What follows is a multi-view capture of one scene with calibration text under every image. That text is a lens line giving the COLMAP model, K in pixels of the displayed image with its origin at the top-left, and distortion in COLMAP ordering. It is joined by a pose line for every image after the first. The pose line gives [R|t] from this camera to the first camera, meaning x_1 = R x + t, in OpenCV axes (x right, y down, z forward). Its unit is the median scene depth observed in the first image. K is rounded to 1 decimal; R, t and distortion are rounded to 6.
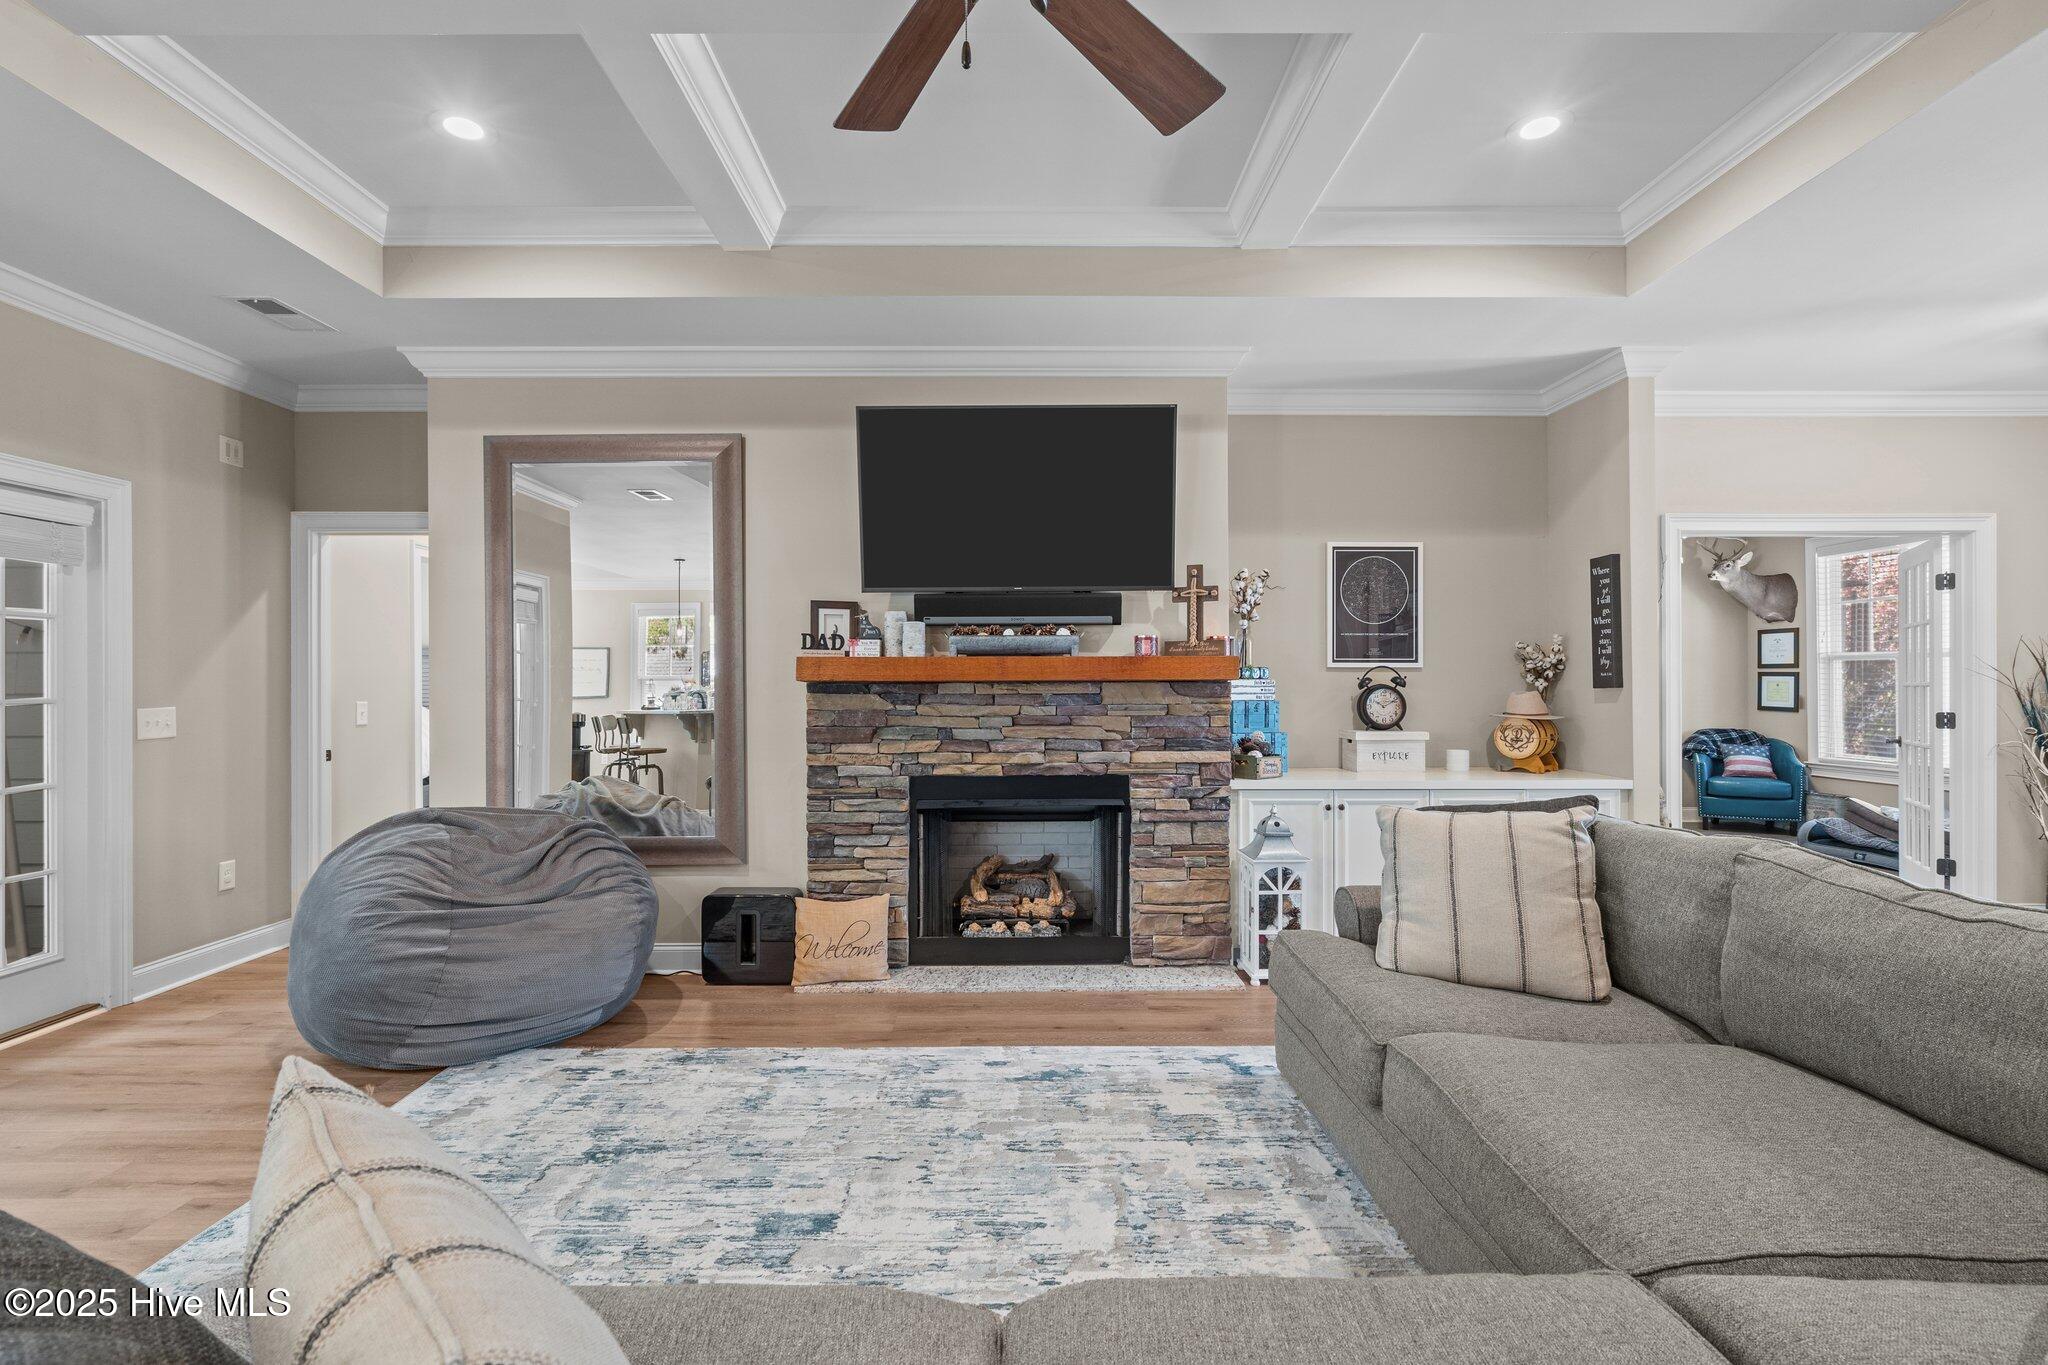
lens RADIAL K [[931.7, 0, 1021.1], [0, 931.7, 683.4], [0, 0, 1]] dist [-0.005441, 0.002336]
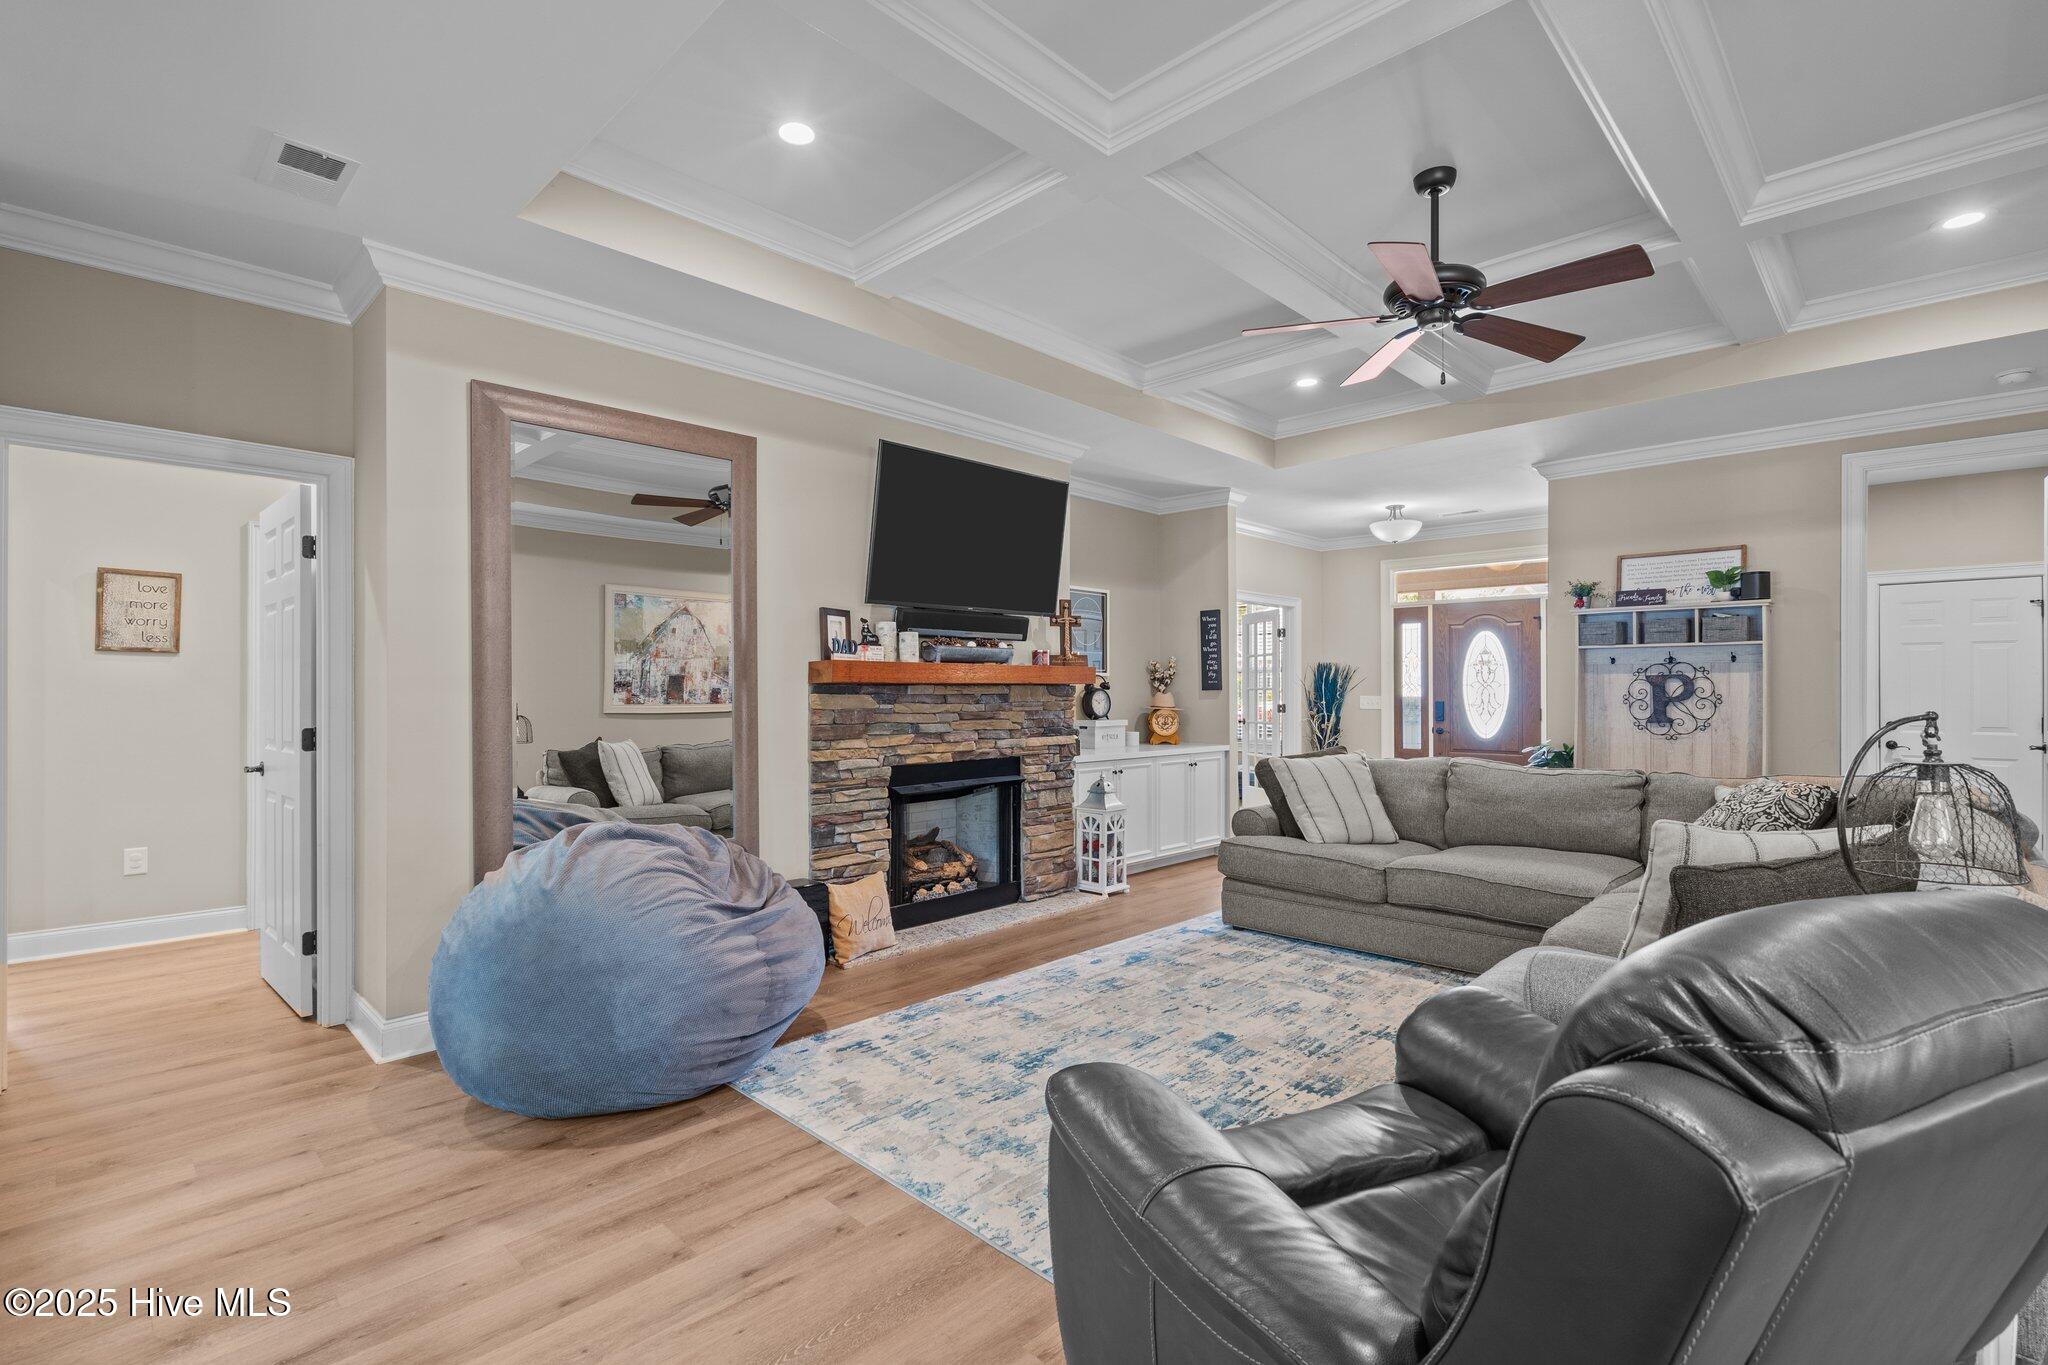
lens RADIAL K [[931.7, 0, 1019.9], [0, 931.7, 679.2], [0, 0, 1]] dist [-0.005441, 0.002336]
pose [[0.703663, 0.010057, 0.710463, -0.822955], [-0.003329, 0.999936, -0.010857, 0.004622], [-0.710527, 0.005274, 0.703651, 0.082885]]
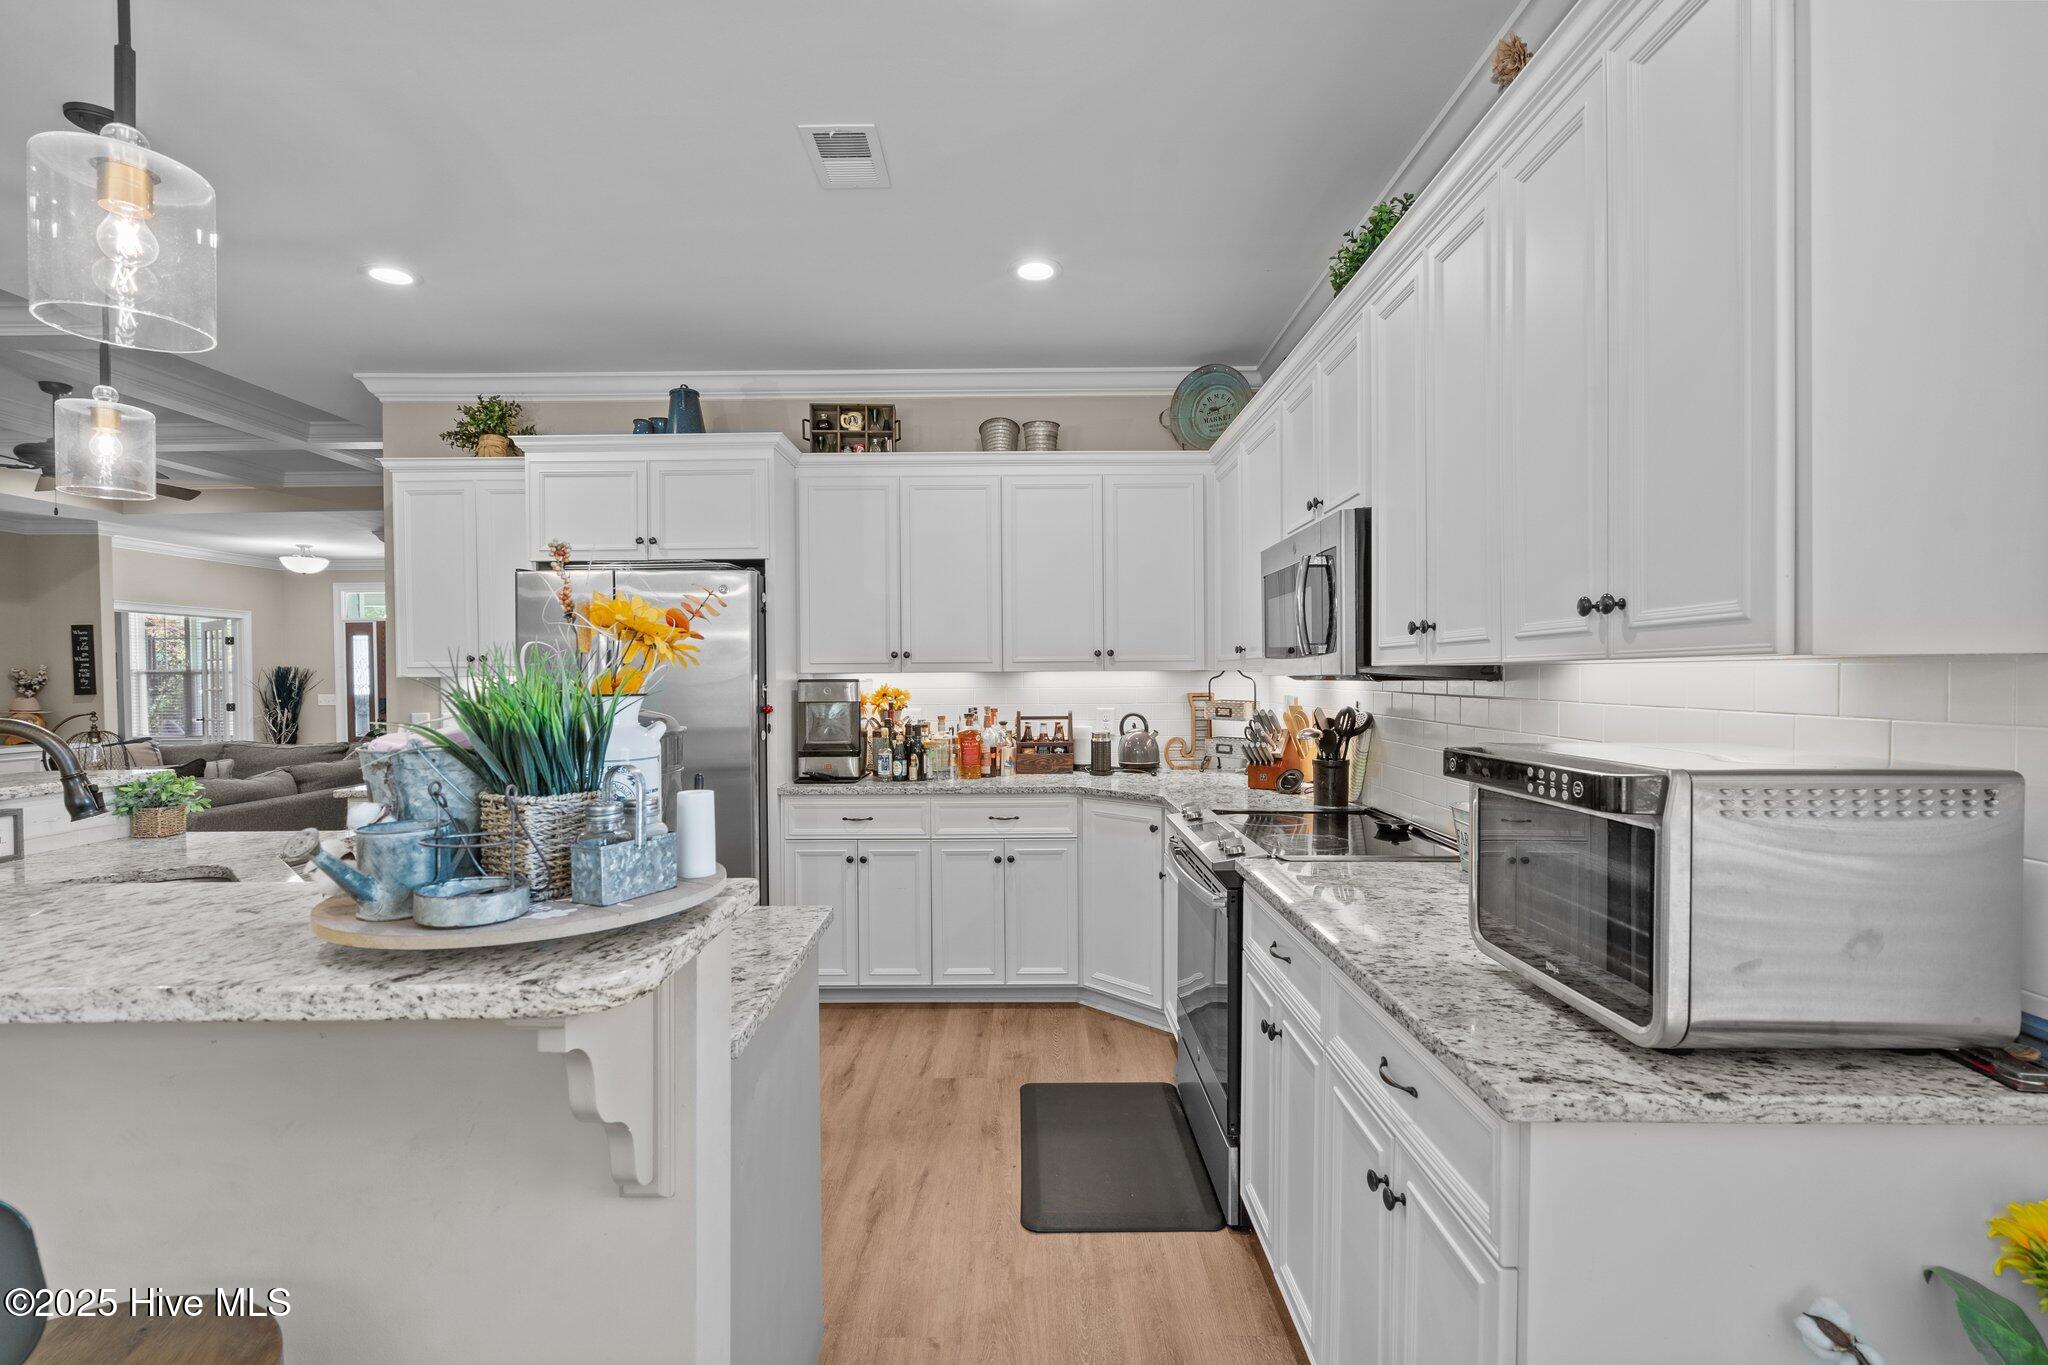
lens RADIAL K [[931.7, 0, 1018.5], [0, 931.7, 685.7], [0, 0, 1]] dist [-0.005441, 0.002336]
pose [[0.012372, -0.008899, 0.999884, -1.295927], [0.006575, 0.999940, 0.008819, -0.018953], [-0.999902, 0.006465, 0.012430, -0.966825]]
